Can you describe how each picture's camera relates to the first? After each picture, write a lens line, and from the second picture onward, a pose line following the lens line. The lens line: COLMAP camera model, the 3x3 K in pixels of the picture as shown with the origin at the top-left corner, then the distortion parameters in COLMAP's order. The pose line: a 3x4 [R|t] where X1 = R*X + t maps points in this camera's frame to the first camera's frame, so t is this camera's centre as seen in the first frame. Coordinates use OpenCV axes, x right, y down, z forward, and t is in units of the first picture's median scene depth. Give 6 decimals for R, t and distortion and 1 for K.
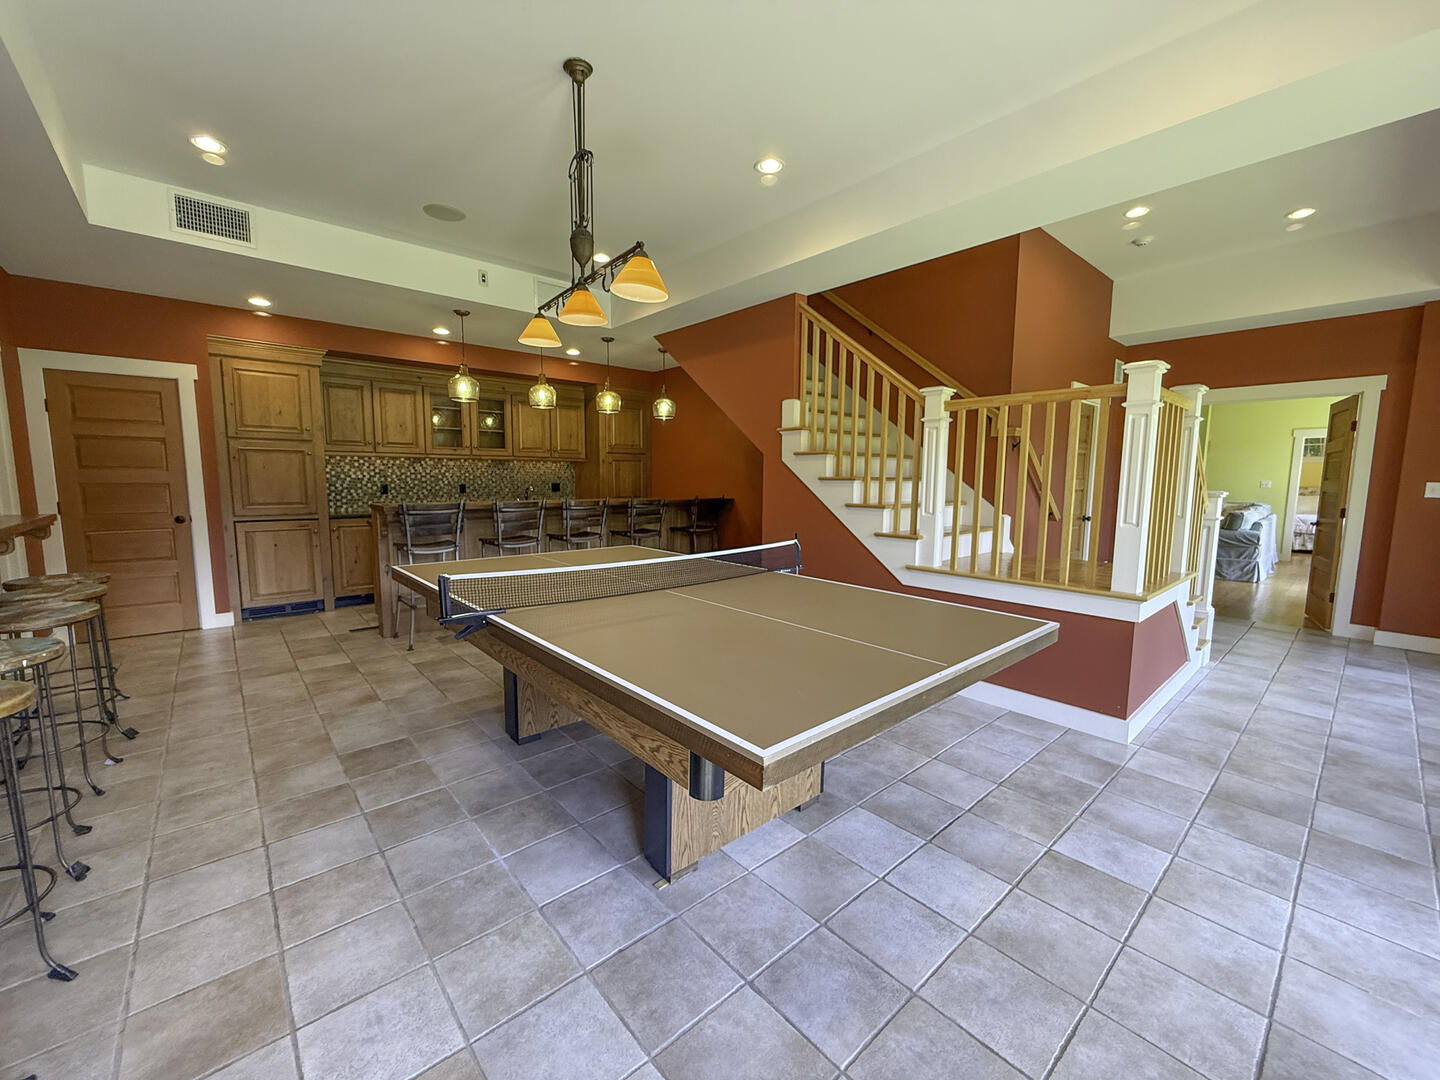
lens RADIAL K [[573.2, 0, 698.9], [0, 573.2, 537.1], [0, 0, 1]] dist [-0.000771, -0.000091]
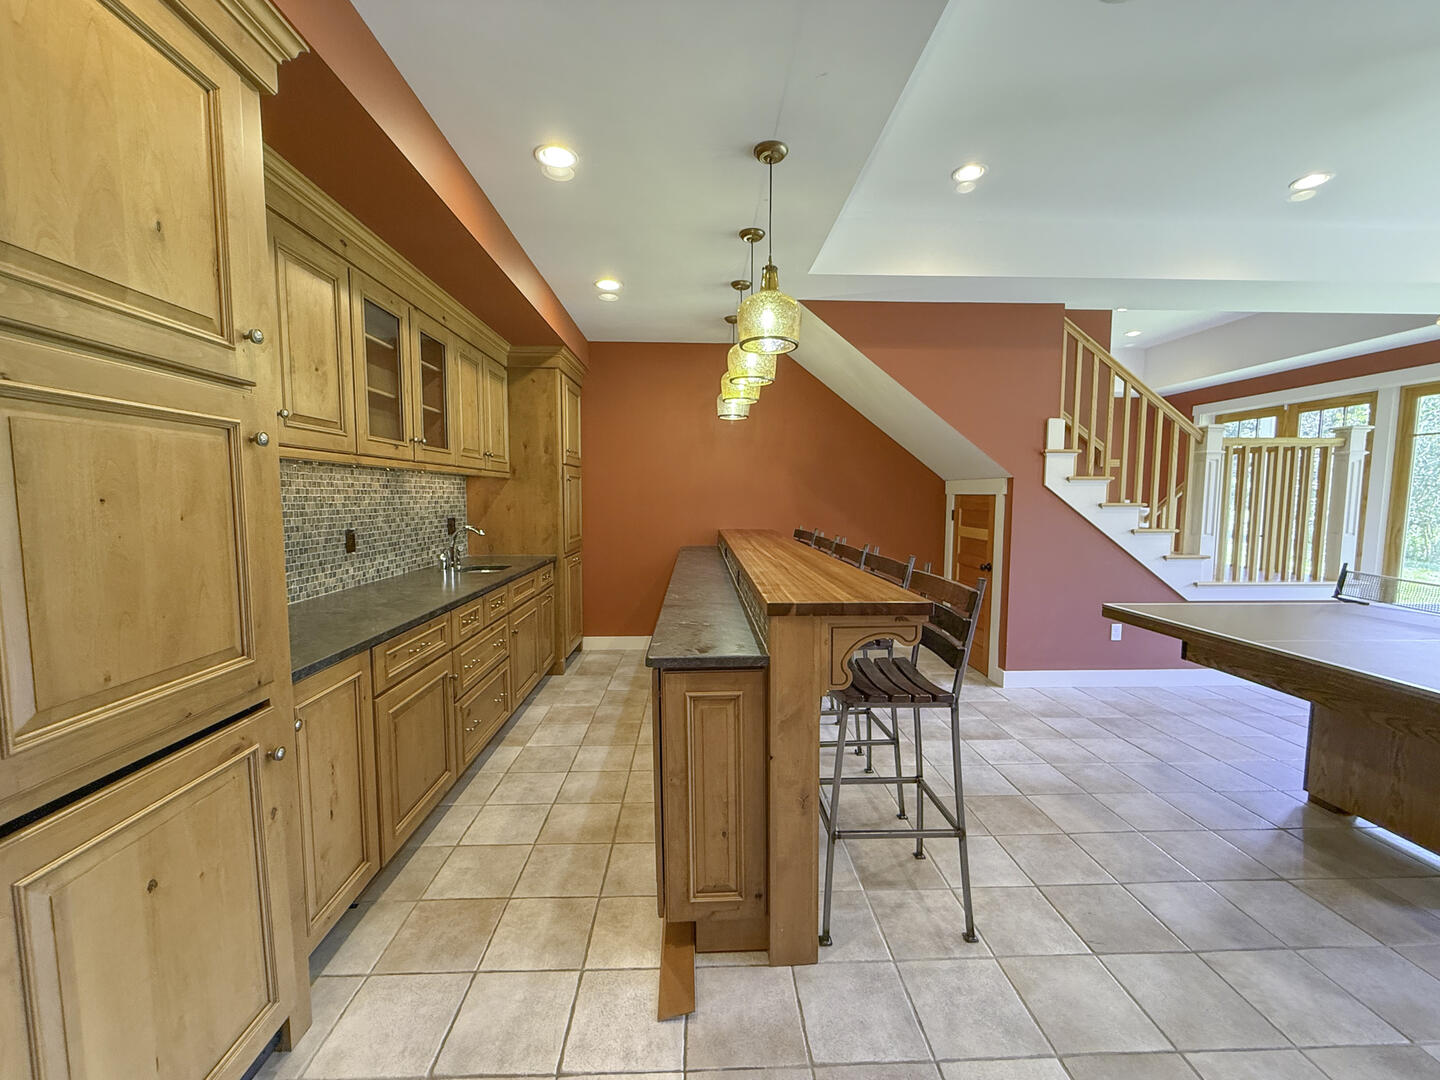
lens RADIAL K [[590.9, 0, 713.5], [0, 590.9, 541.9], [0, 0, 1]] dist [0.000030, -0.000046]
pose [[0.615708, -0.067259, 0.785099, -1.005159], [0.087060, 0.996057, 0.017056, -0.118387], [-0.783150, 0.057849, 0.619136, 0.934070]]
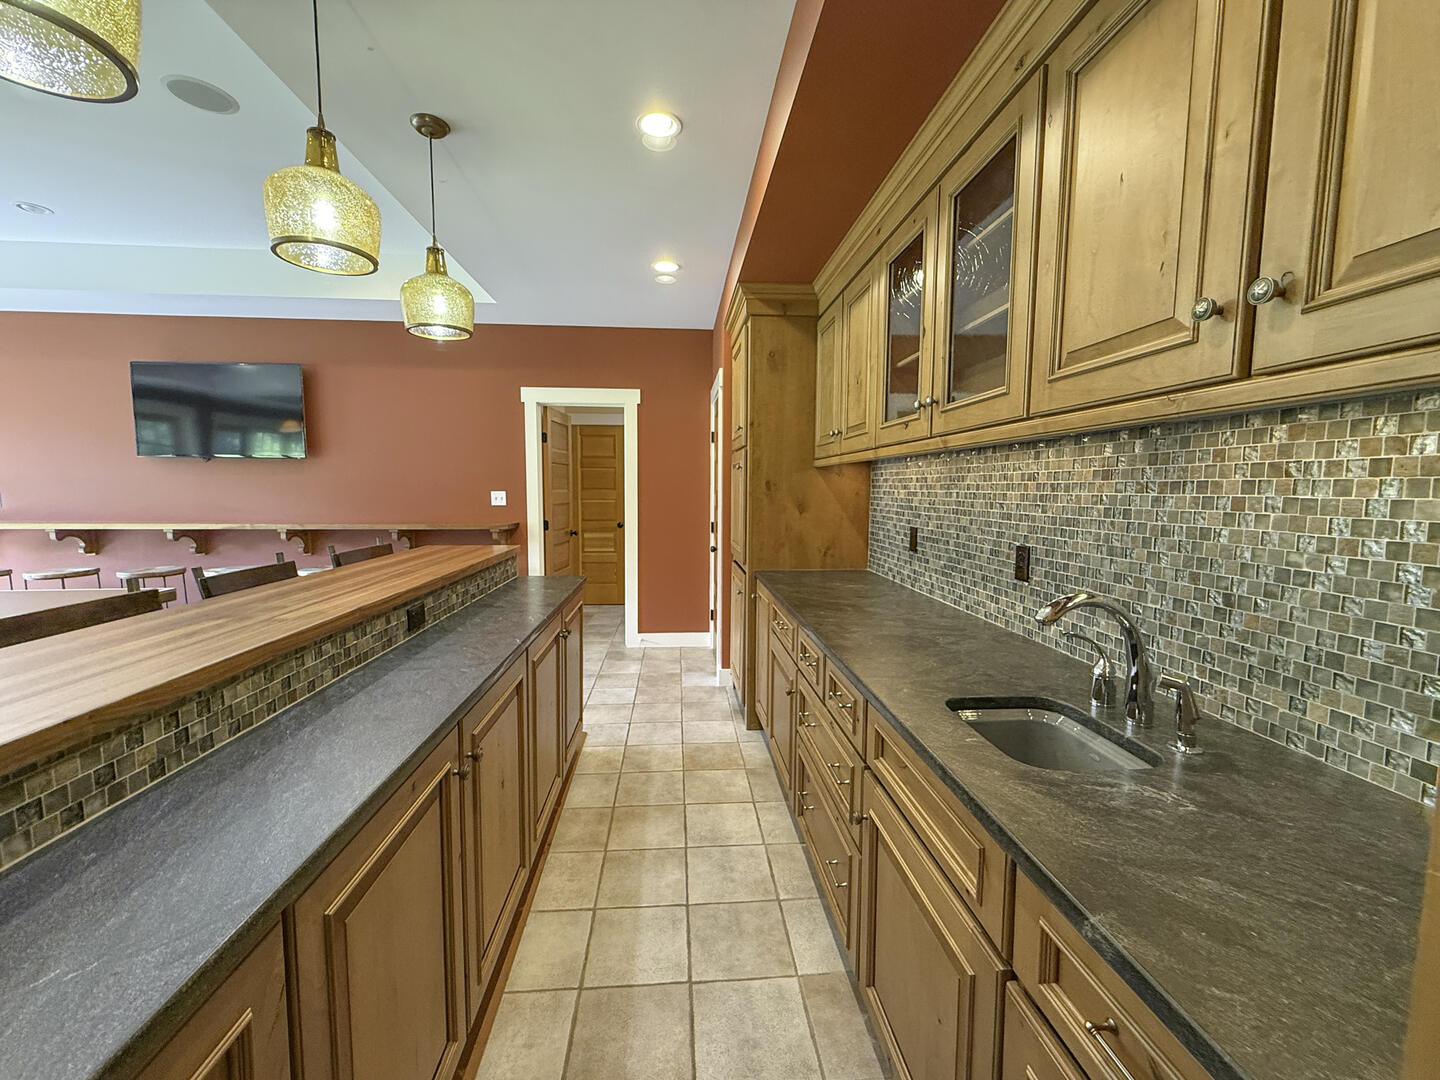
lens RADIAL K [[590.9, 0, 713.5], [0, 590.9, 541.9], [0, 0, 1]] dist [0.000030, -0.000046]
pose [[-0.583853, 0.068288, -0.808982, -0.189592], [-0.090765, 0.984719, 0.148629, -0.209859], [0.806769, 0.160205, -0.568733, 1.798132]]
